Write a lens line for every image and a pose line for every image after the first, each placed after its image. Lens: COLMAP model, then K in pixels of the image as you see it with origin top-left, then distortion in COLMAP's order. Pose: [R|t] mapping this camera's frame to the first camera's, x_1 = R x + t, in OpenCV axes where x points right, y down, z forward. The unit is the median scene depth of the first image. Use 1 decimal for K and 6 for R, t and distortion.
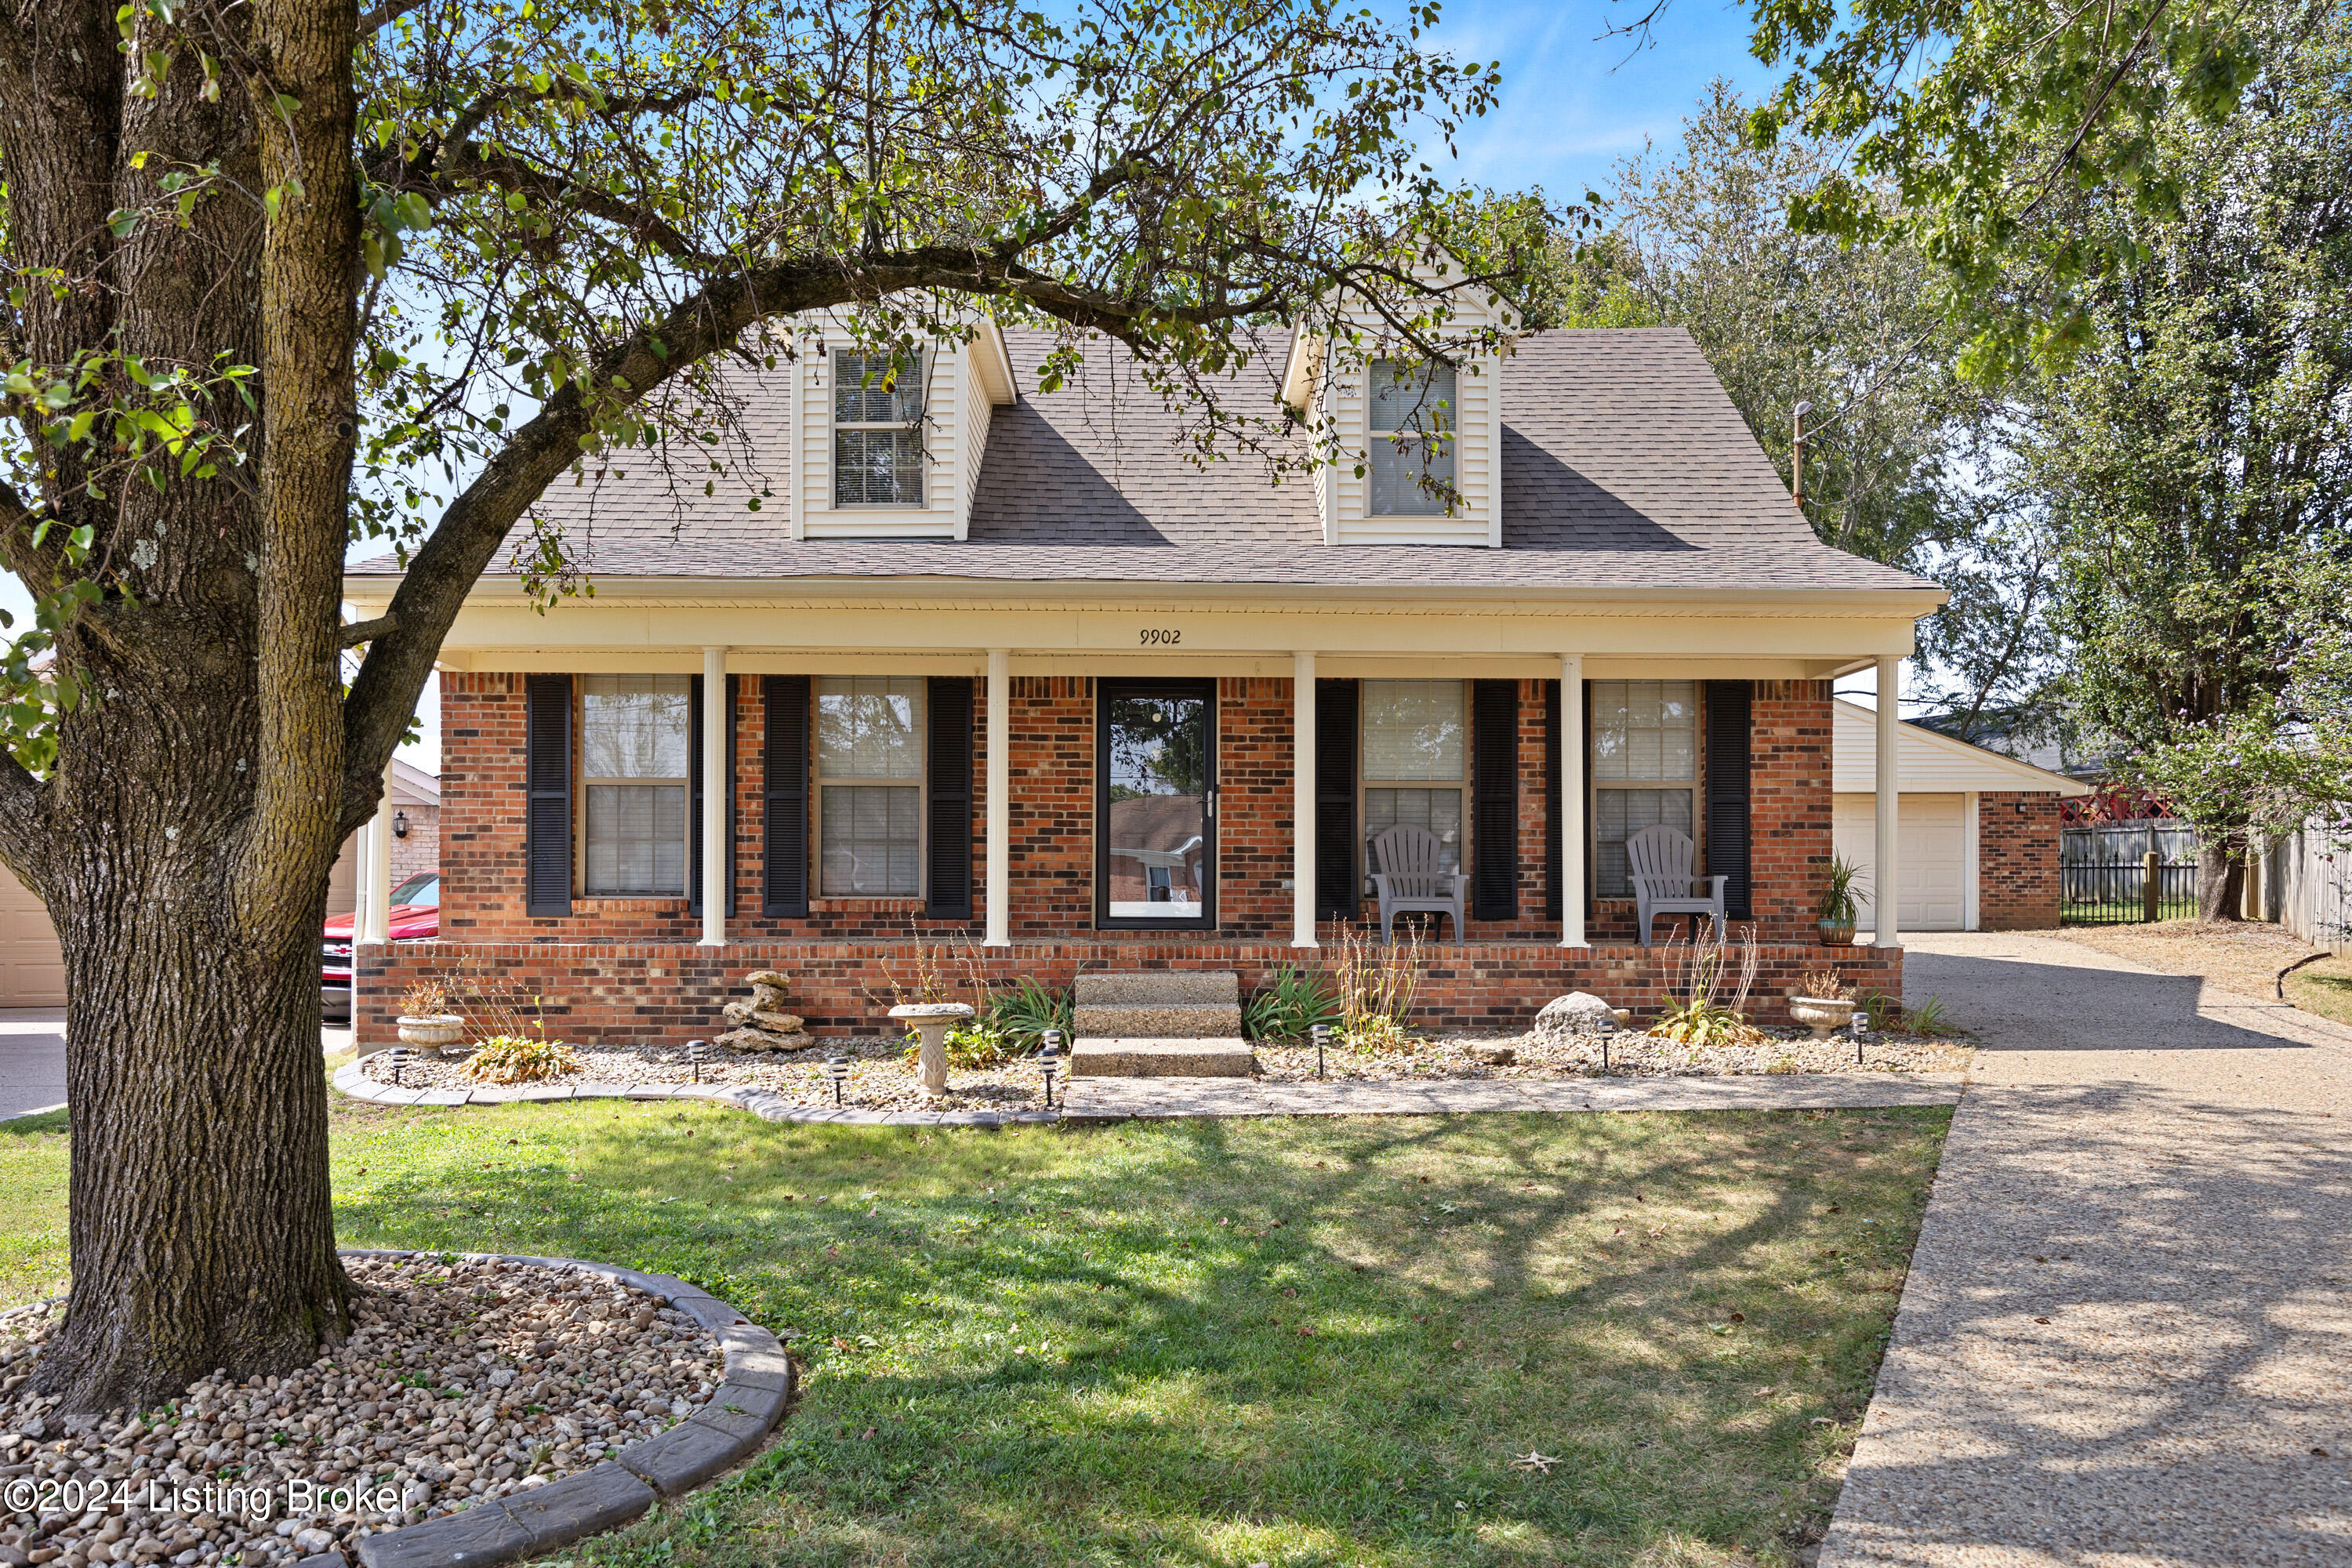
lens RADIAL K [[1760.5, 0, 1166.8], [0, 1760.5, 884.3], [0, 0, 1]] dist [-0.014105, -0.000715]
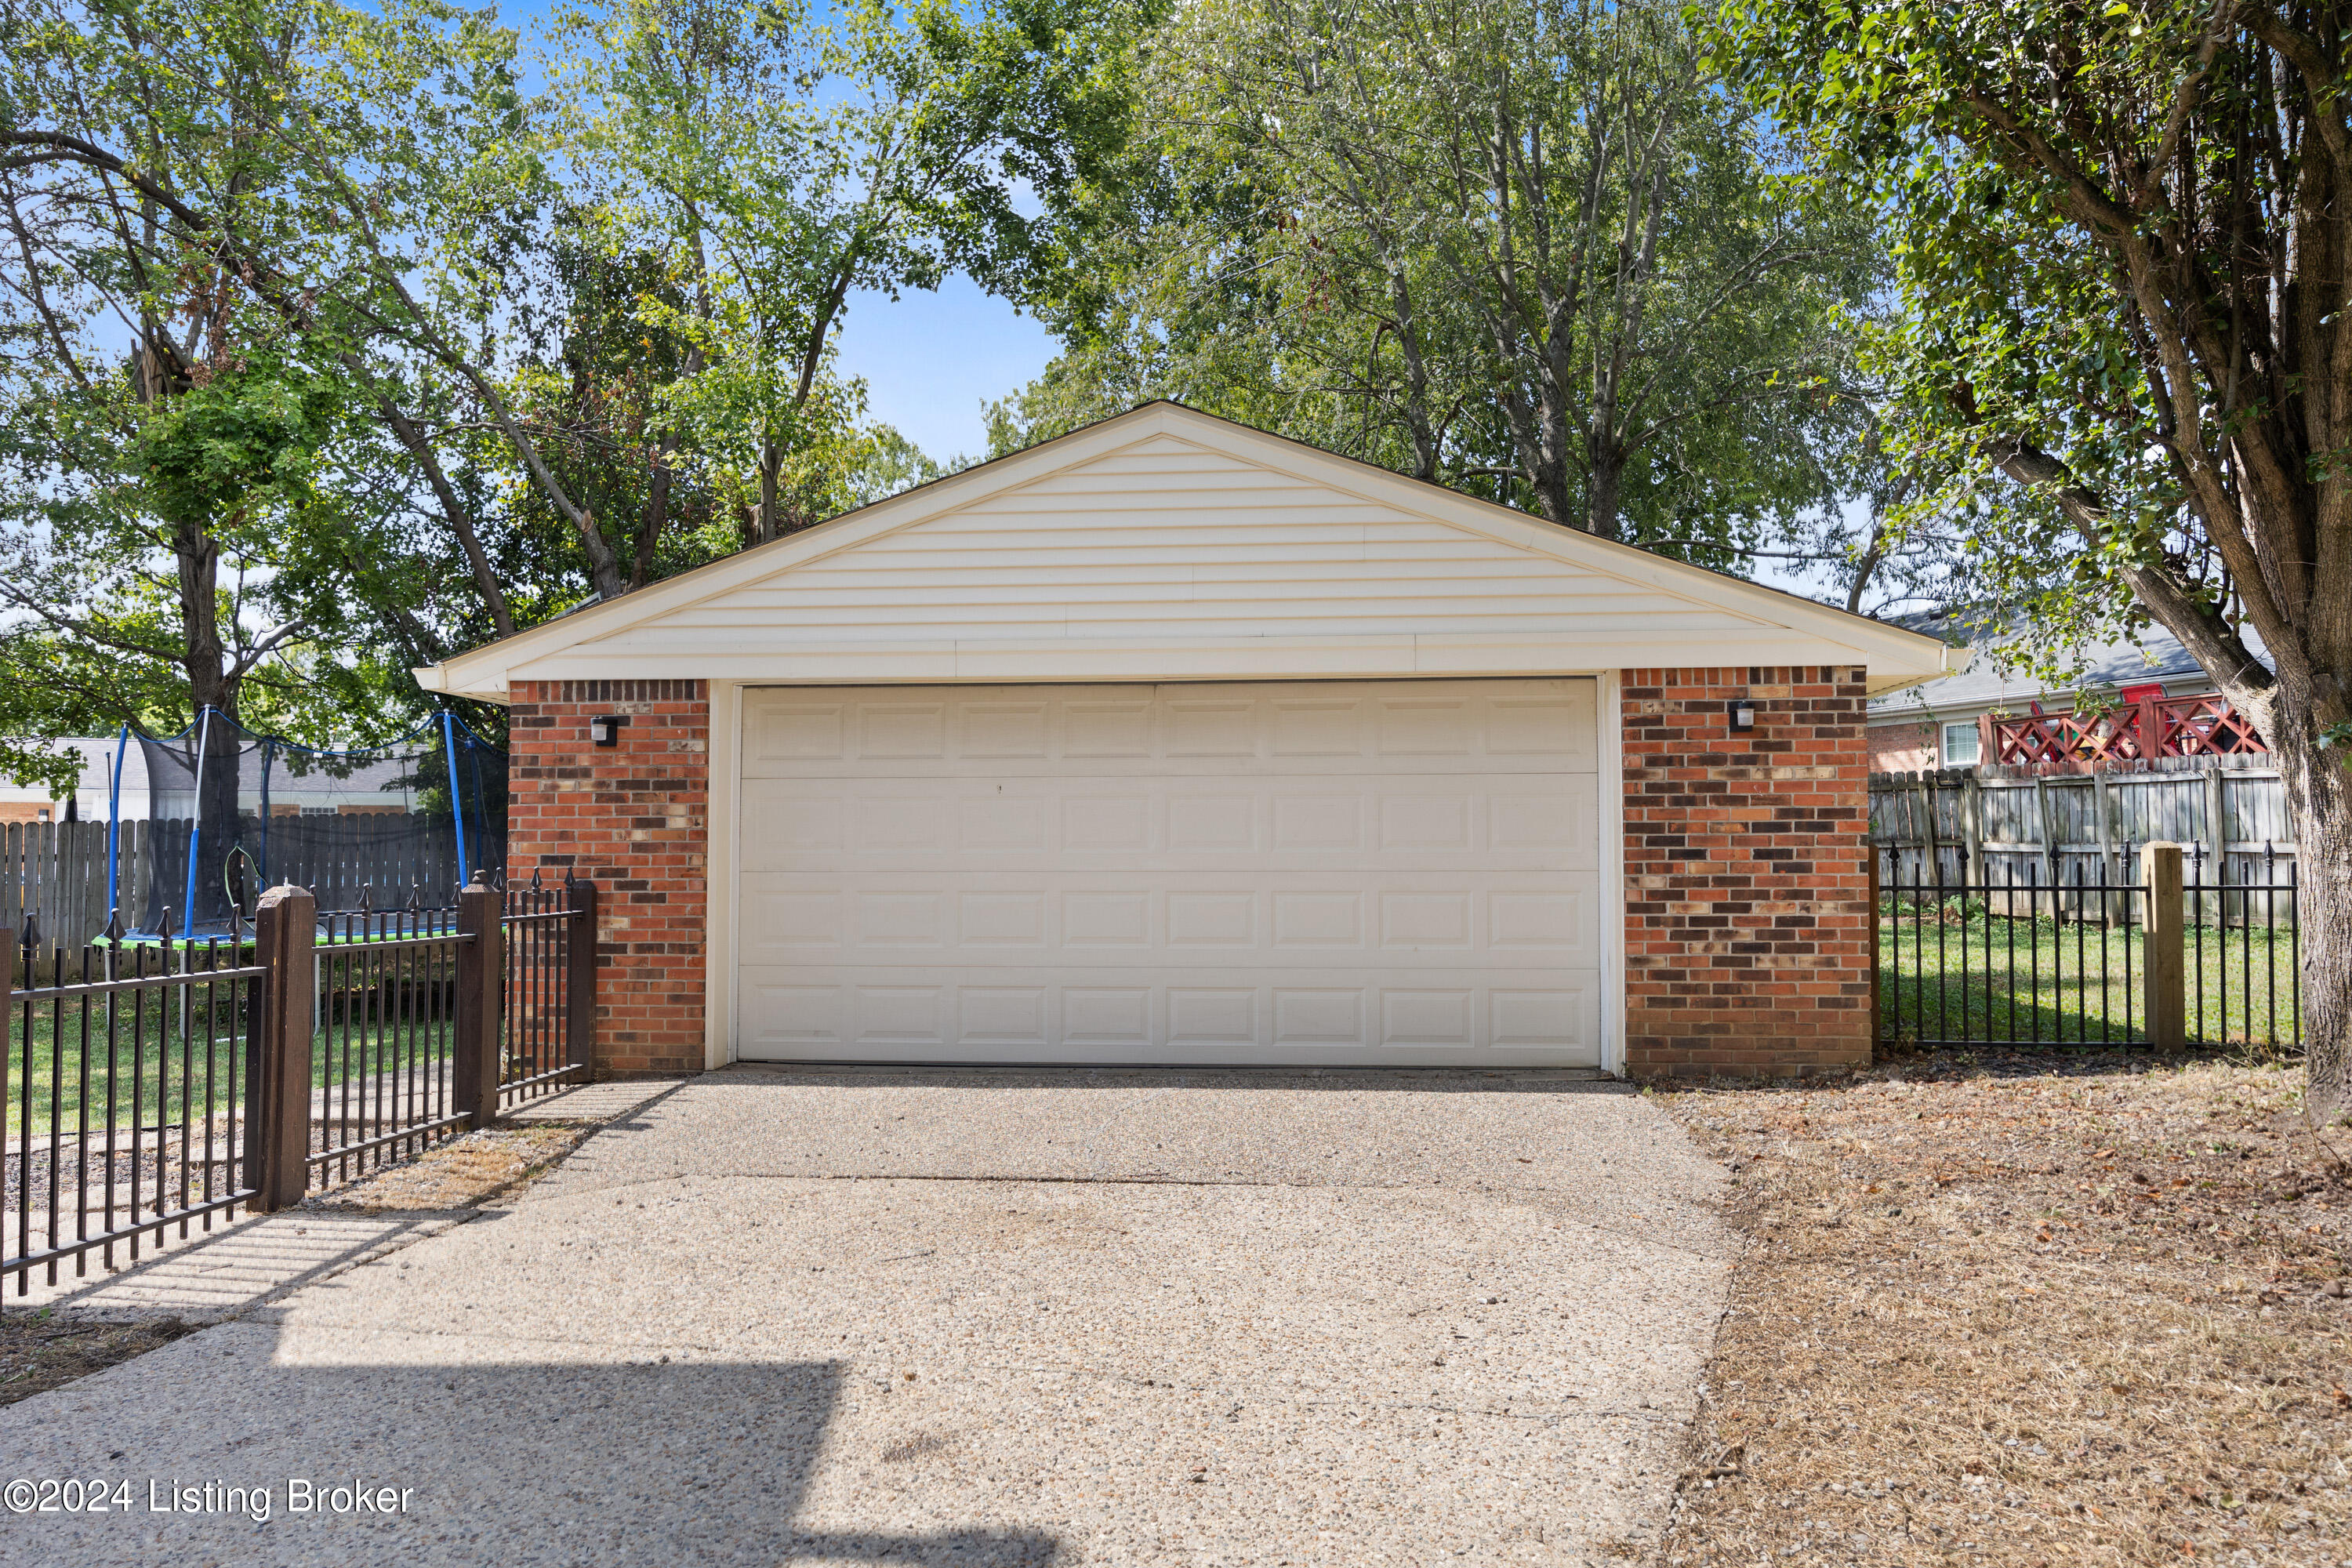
lens RADIAL K [[1595.3, 0, 1176.0], [0, 1595.3, 784.0], [0, 0, 1]] dist [-0.020011, -0.000230]
pose [[0.995007, -0.005994, -0.099620, 0.769715], [0.002989, 0.999537, -0.030285, -0.040200], [0.099755, 0.029836, 0.994565, 1.290196]]
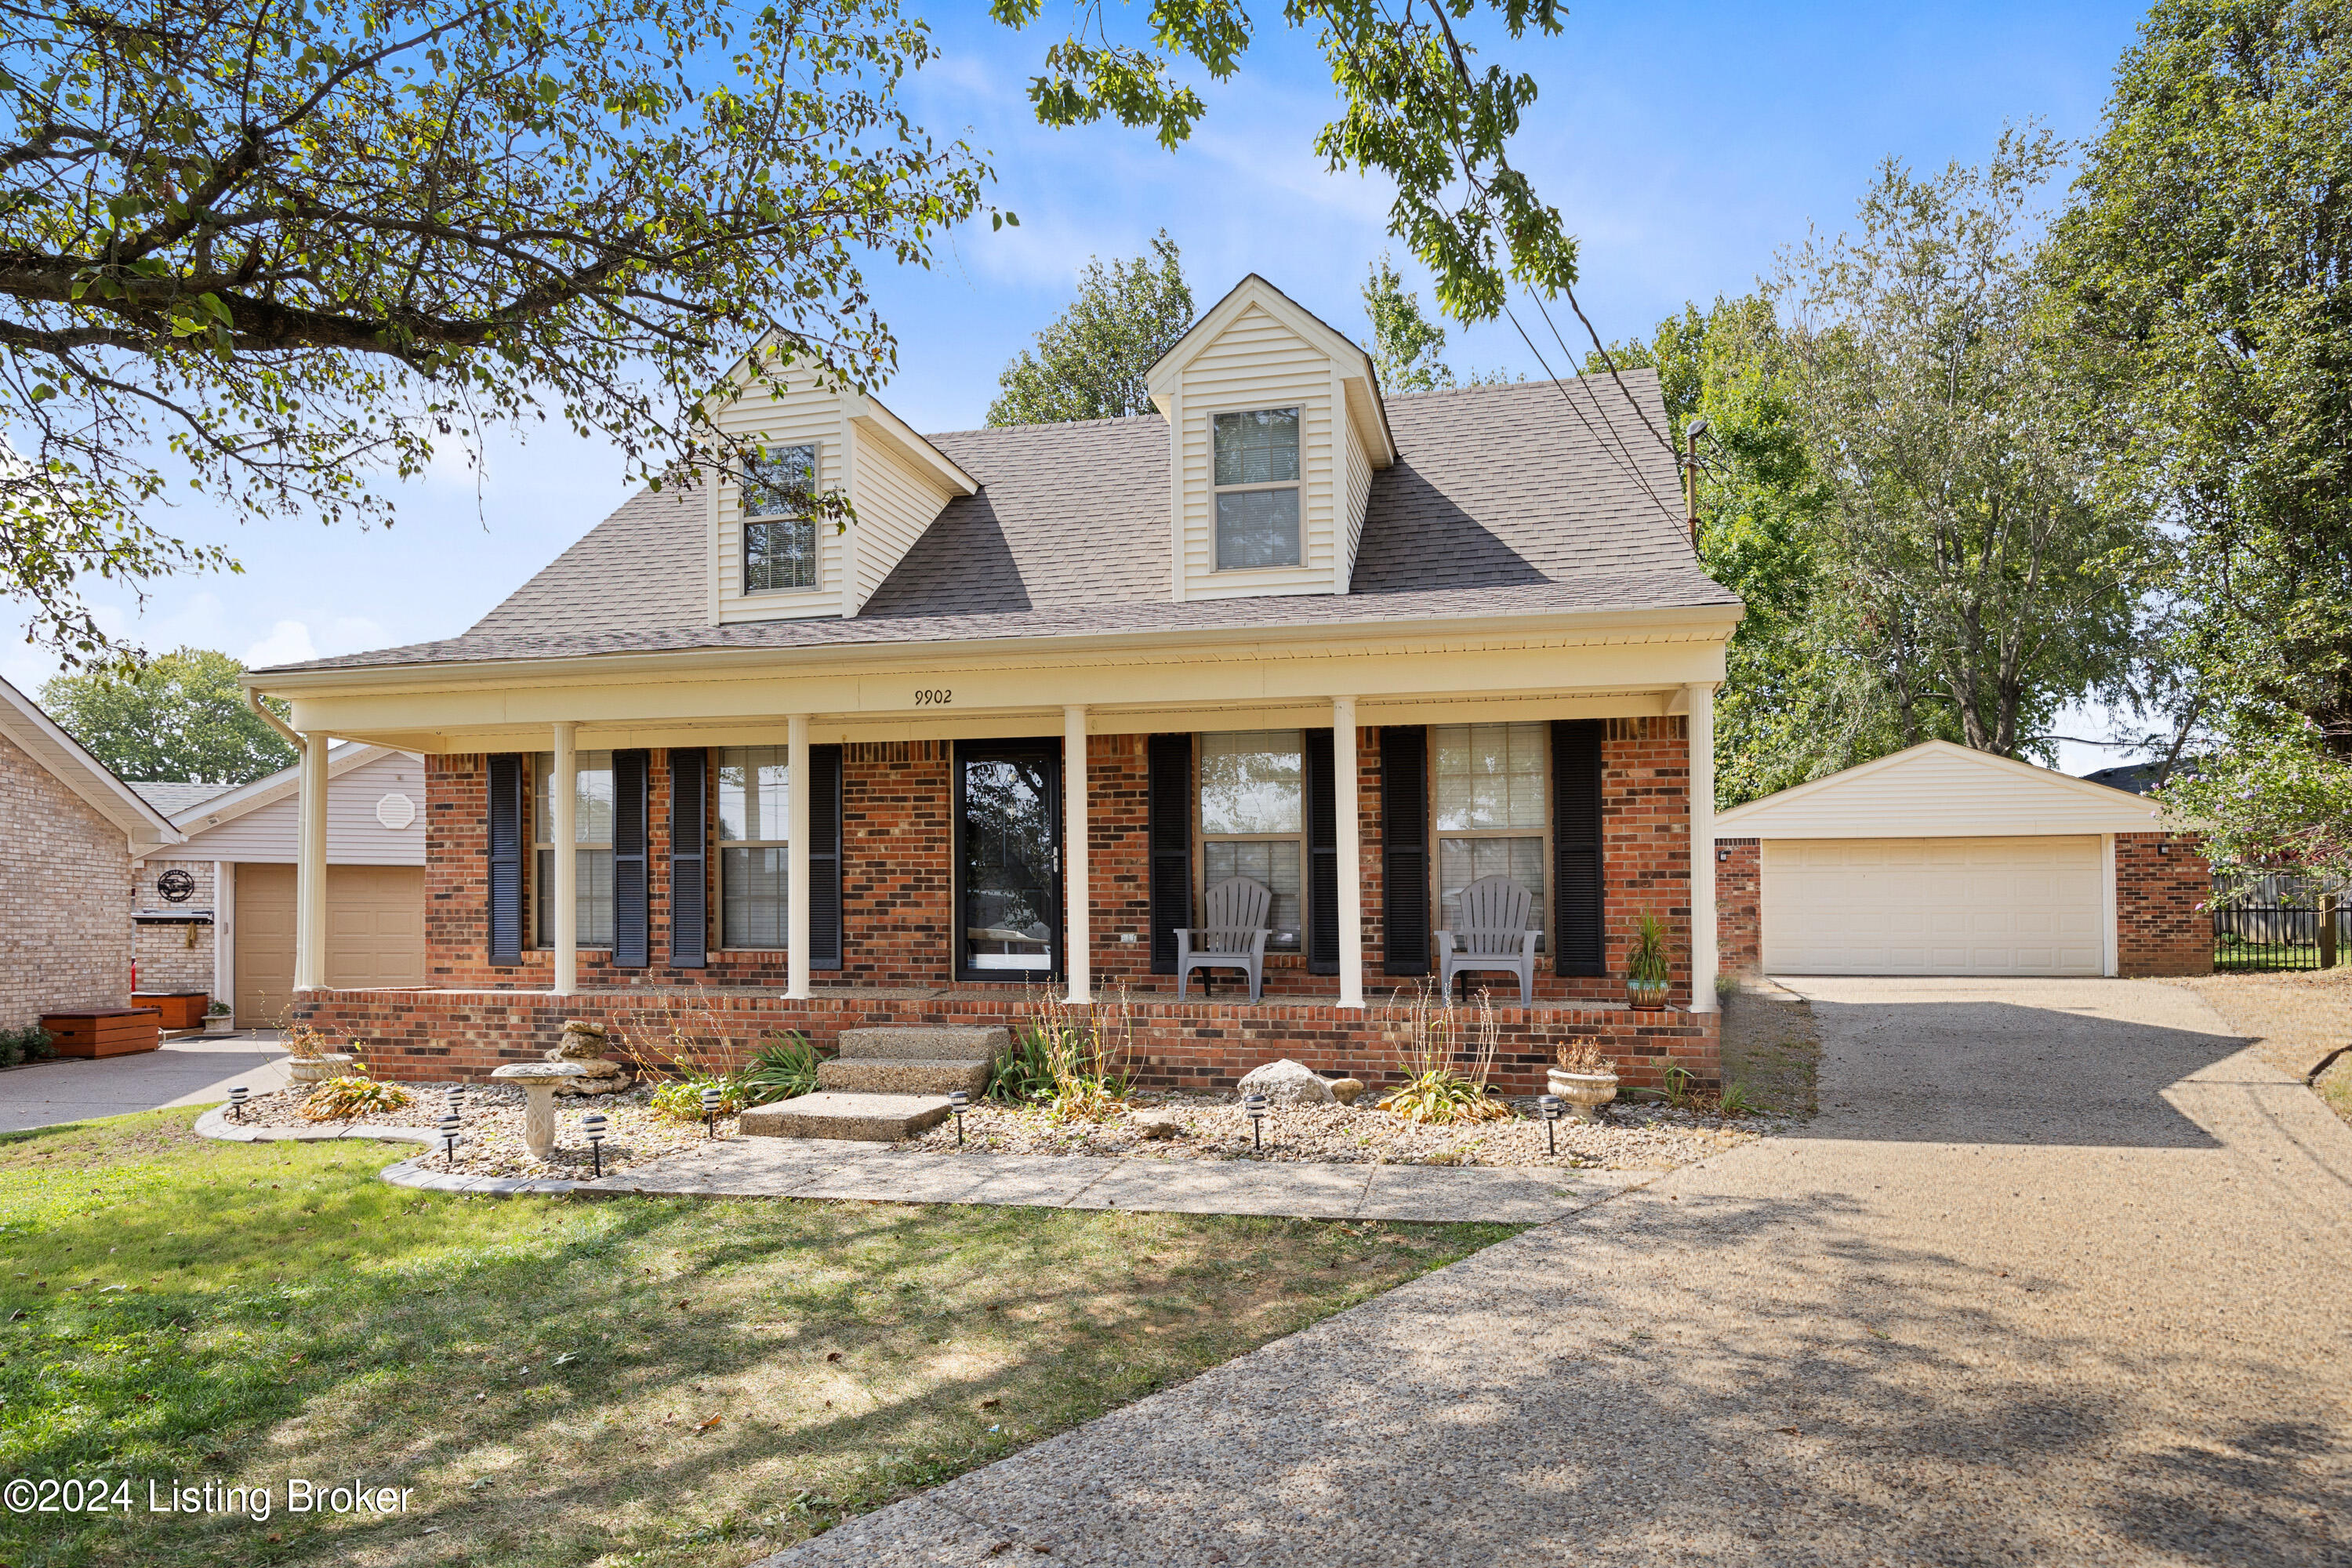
lens RADIAL K [[1415.8, 0, 1187.6], [0, 1415.8, 900.4], [0, 0, 1]] dist [-0.005548, -0.002236]
pose [[0.967538, -0.005586, -0.252664, 0.309819], [0.001903, 0.999888, -0.014818, -0.009479], [0.252719, 0.013857, 0.967441, 0.221303]]
